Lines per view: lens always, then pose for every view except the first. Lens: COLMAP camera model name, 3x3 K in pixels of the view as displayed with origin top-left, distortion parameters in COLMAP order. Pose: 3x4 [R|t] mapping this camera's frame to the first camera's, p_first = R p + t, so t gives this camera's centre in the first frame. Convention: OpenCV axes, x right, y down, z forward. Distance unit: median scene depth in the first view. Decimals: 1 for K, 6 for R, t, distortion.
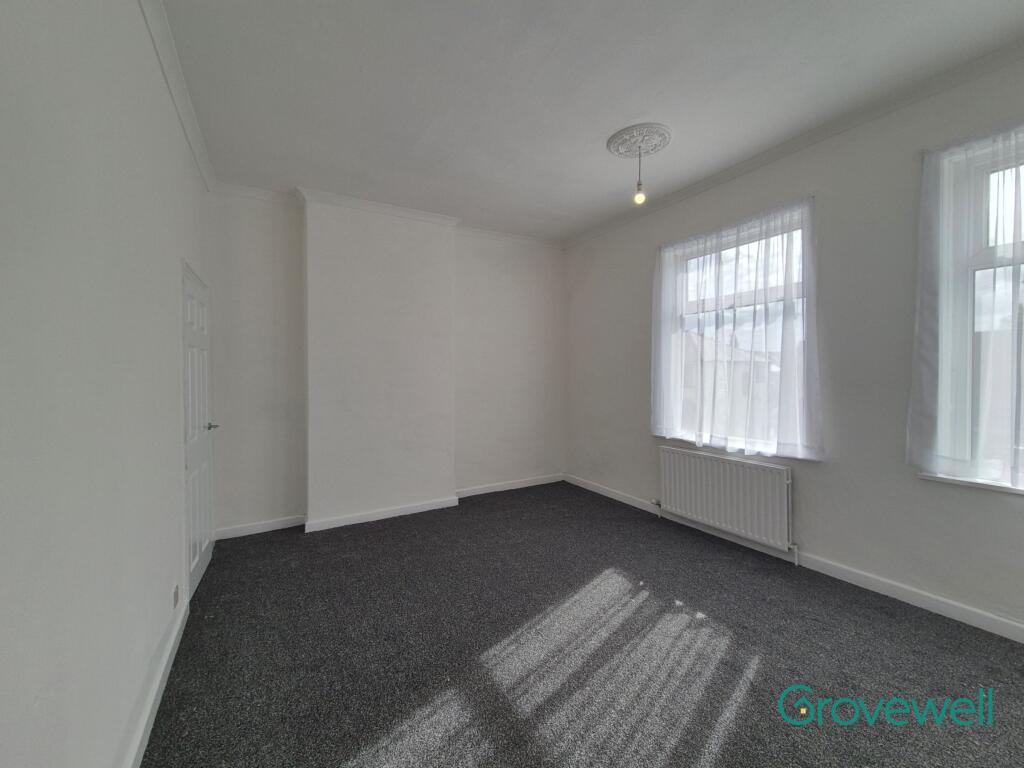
lens RADIAL K [[421.9, 0, 519.3], [0, 421.9, 379.9], [0, 0, 1]] dist [0.001138, 0.000162]
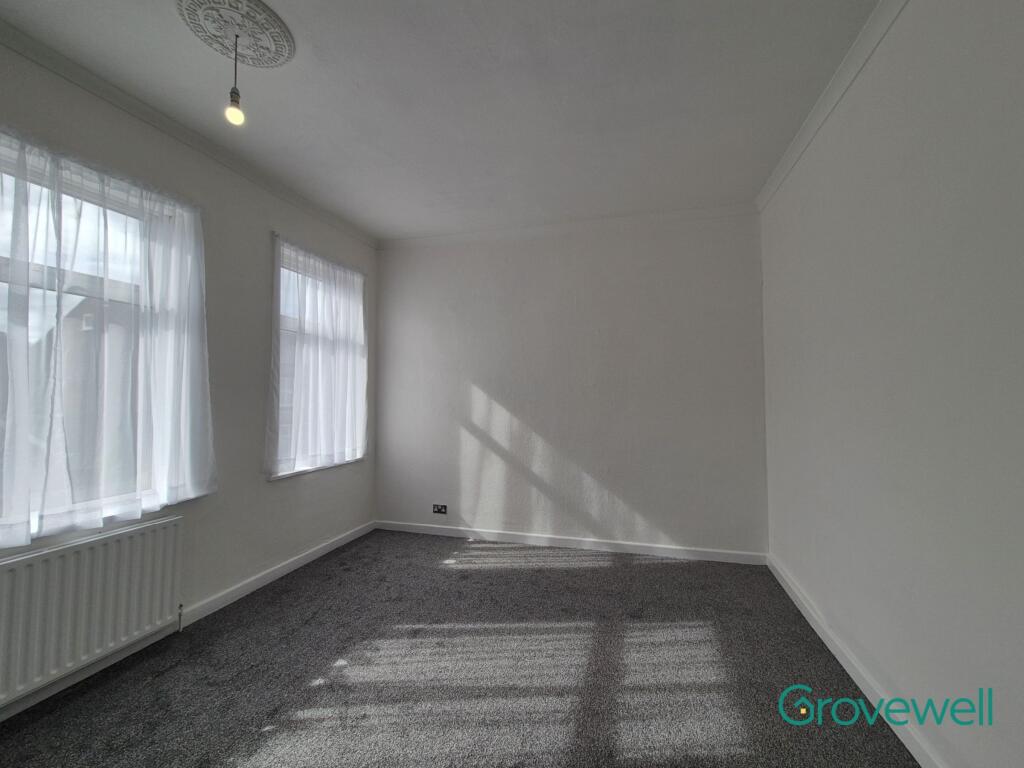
lens RADIAL K [[421.9, 0, 519.3], [0, 421.9, 379.9], [0, 0, 1]] dist [0.001138, 0.000162]
pose [[-0.692601, 0.036656, 0.720389, -0.472188], [0.016581, 0.999253, -0.034904, -0.016857], [-0.721130, -0.012230, -0.692692, 1.223930]]
